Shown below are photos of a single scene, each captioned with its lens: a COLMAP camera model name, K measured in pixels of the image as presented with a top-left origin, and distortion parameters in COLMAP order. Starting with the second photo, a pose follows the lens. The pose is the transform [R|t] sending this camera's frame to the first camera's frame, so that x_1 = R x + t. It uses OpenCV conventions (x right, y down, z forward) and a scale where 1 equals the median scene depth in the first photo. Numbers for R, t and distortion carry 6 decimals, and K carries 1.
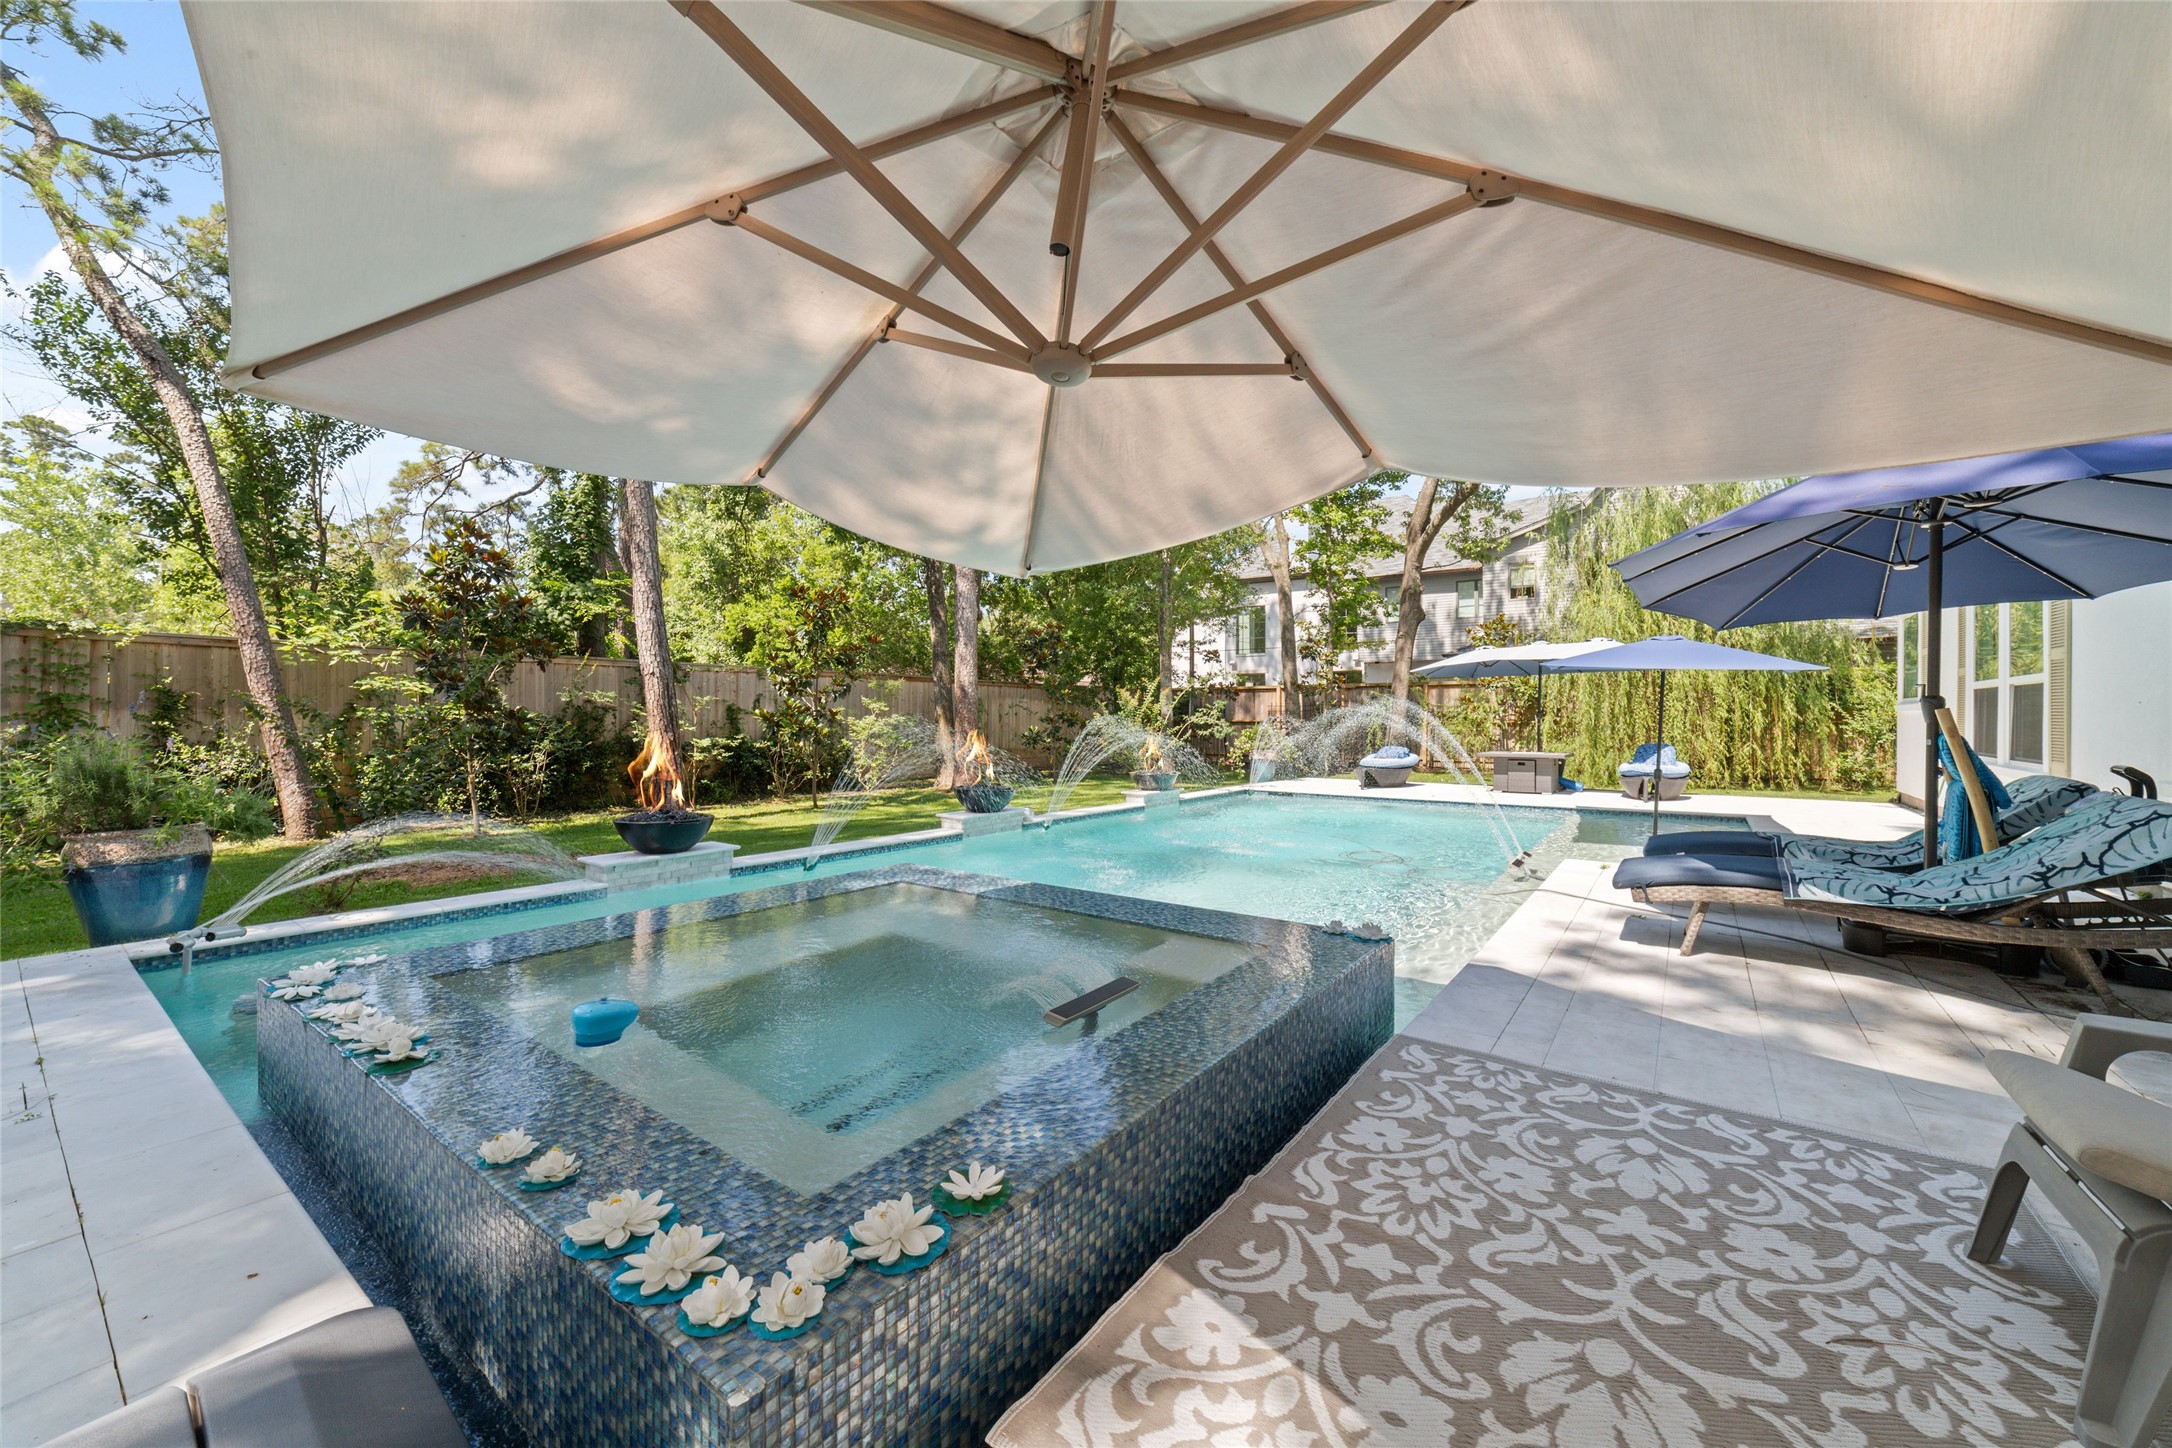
lens RADIAL K [[830.2, 0, 1083.8], [0, 830.2, 730.0], [0, 0, 1]] dist [-0.022336, 0.005791]
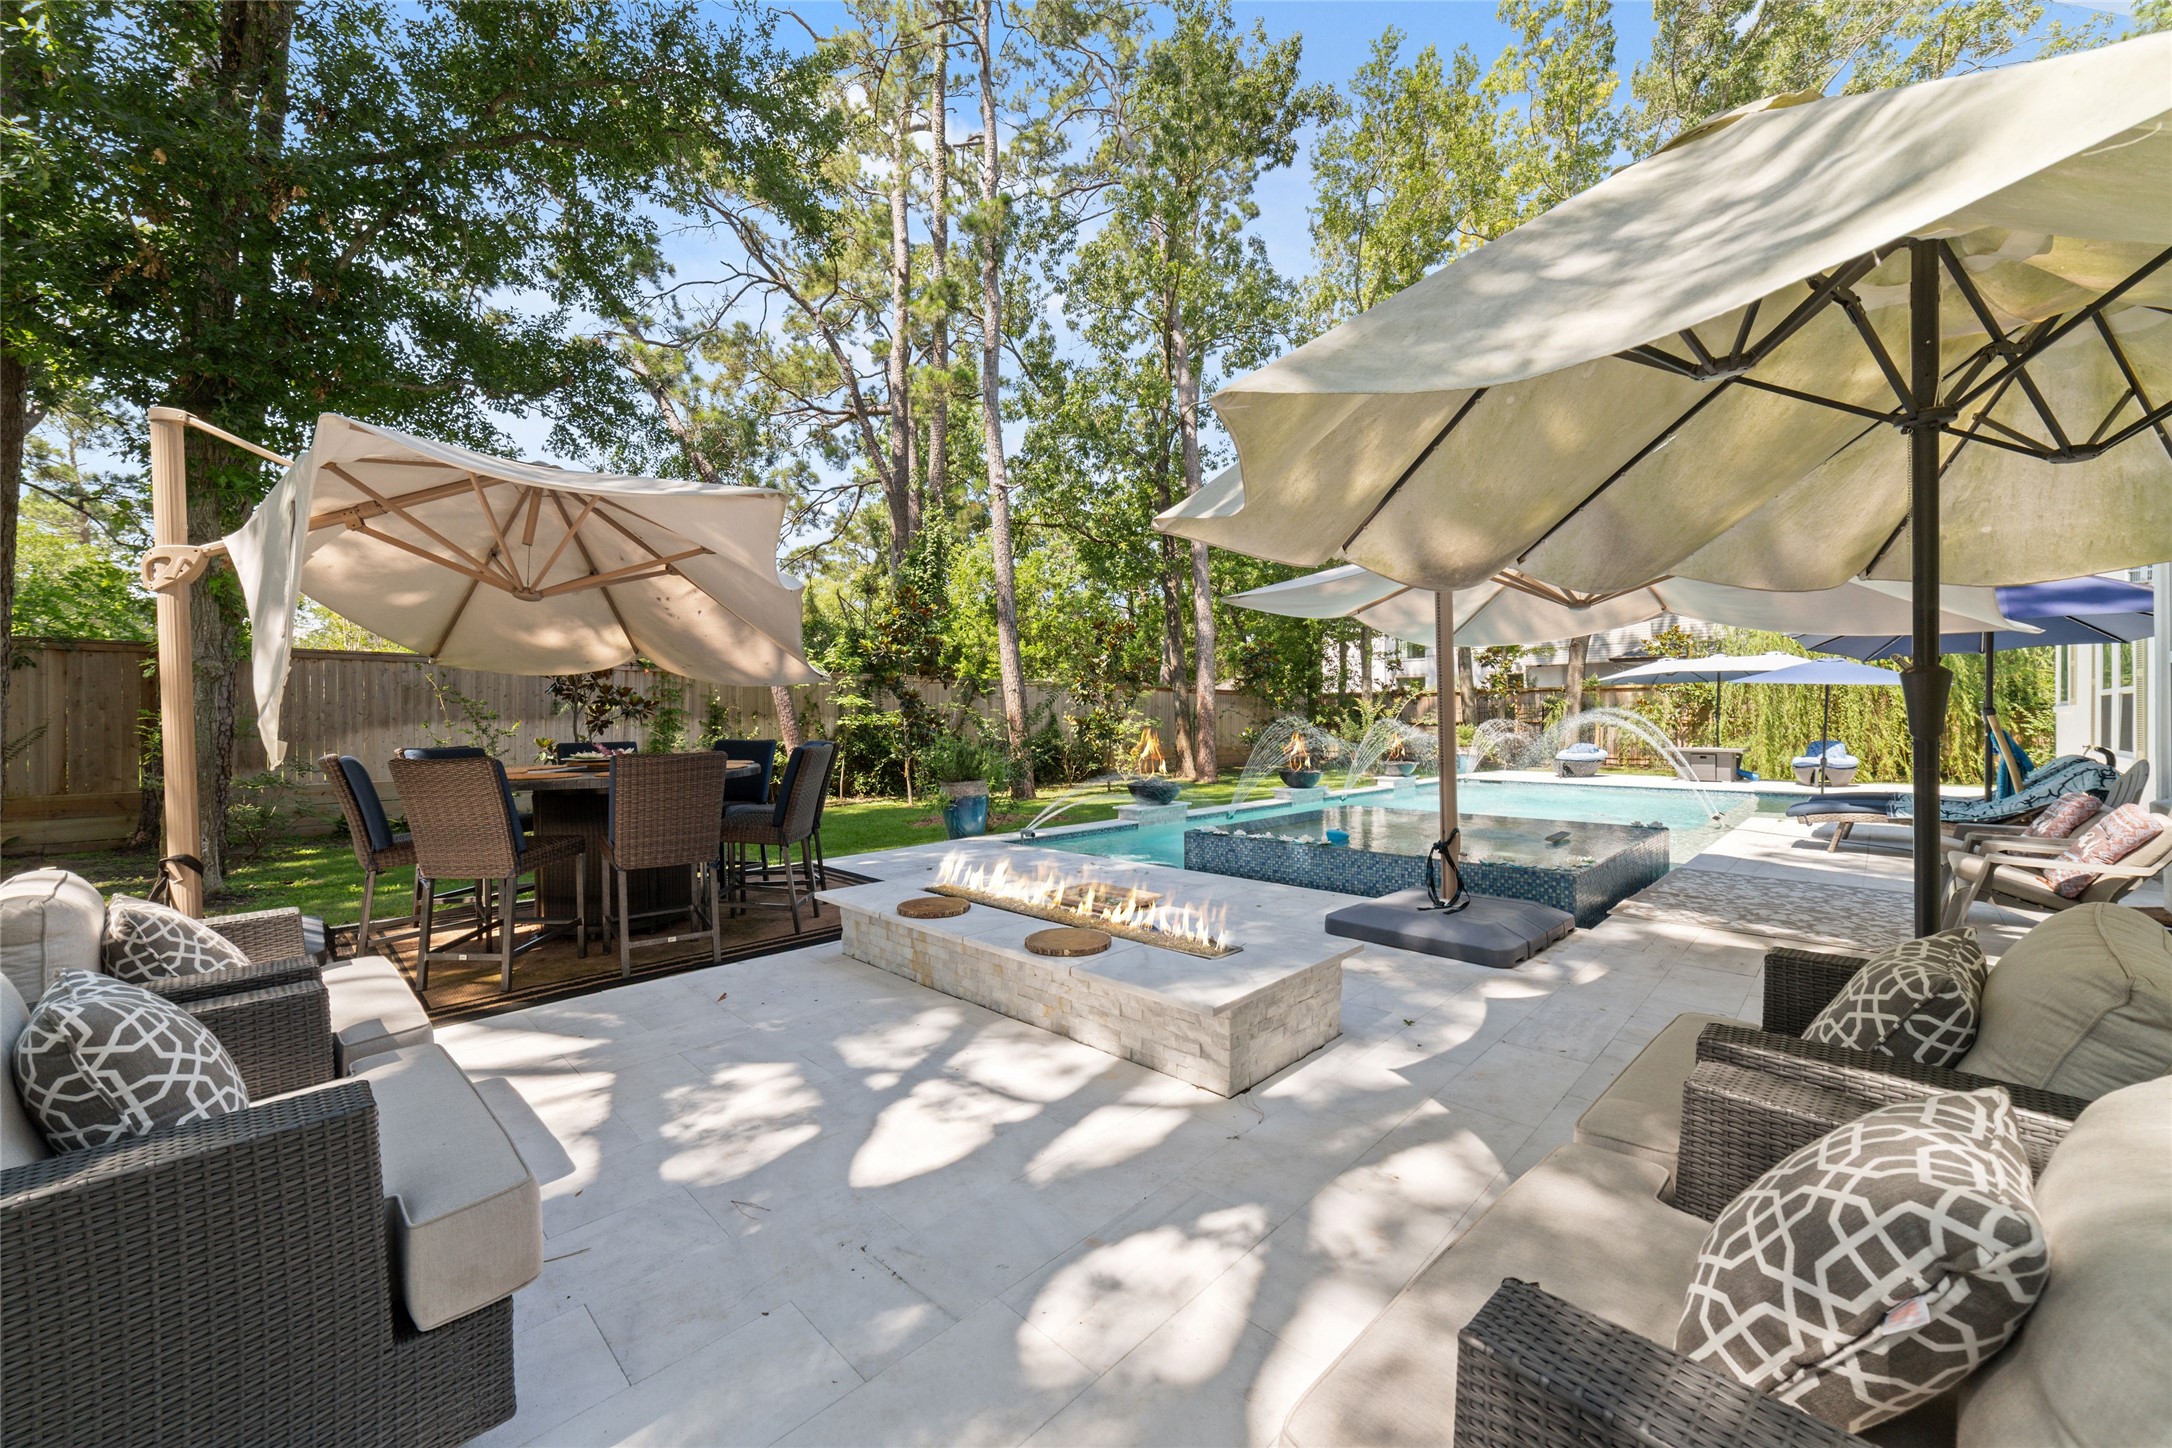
lens RADIAL K [[830.2, 0, 1090.6], [0, 830.2, 718.9], [0, 0, 1]] dist [-0.022336, 0.005791]
pose [[0.990836, -0.005167, -0.134968, -0.174848], [0.002955, 0.999858, -0.016584, 0.001927], [0.135035, 0.016033, 0.990711, -0.279760]]
